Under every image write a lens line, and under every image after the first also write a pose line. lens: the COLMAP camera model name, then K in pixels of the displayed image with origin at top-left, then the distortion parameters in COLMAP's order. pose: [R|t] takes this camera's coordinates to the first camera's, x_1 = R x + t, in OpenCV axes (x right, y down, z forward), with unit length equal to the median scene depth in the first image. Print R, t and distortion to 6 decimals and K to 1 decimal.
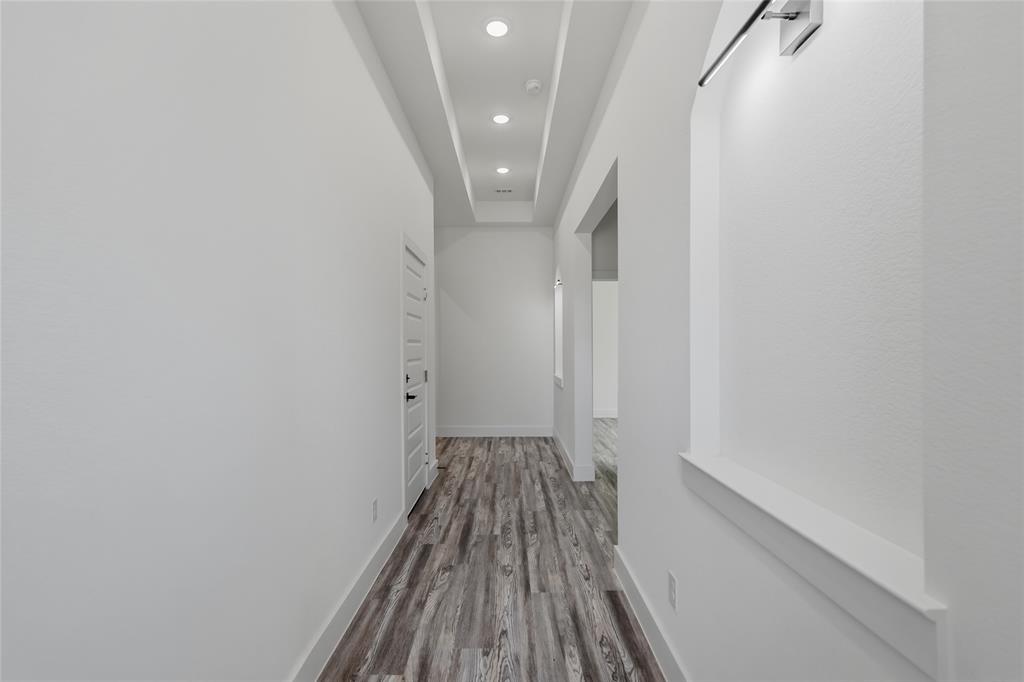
lens RADIAL K [[450.8, 0, 512.0], [0, 450.8, 342.9], [0, 0, 1]] dist [0.000685, -0.000454]
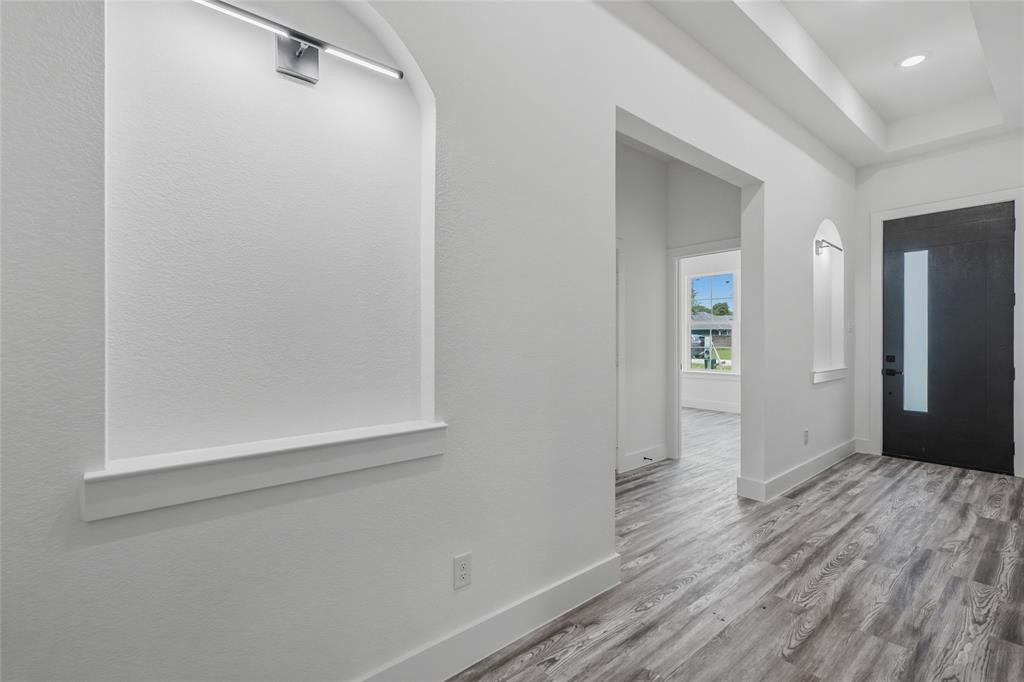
lens RADIAL K [[450.8, 0, 511.7], [0, 450.8, 341.1], [0, 0, 1]] dist [0.000685, -0.000454]
pose [[-0.627272, 0.001905, 0.778798, -0.260806], [0.000872, 0.999998, -0.001744, 0.039350], [-0.778799, -0.000415, -0.627273, 1.946702]]
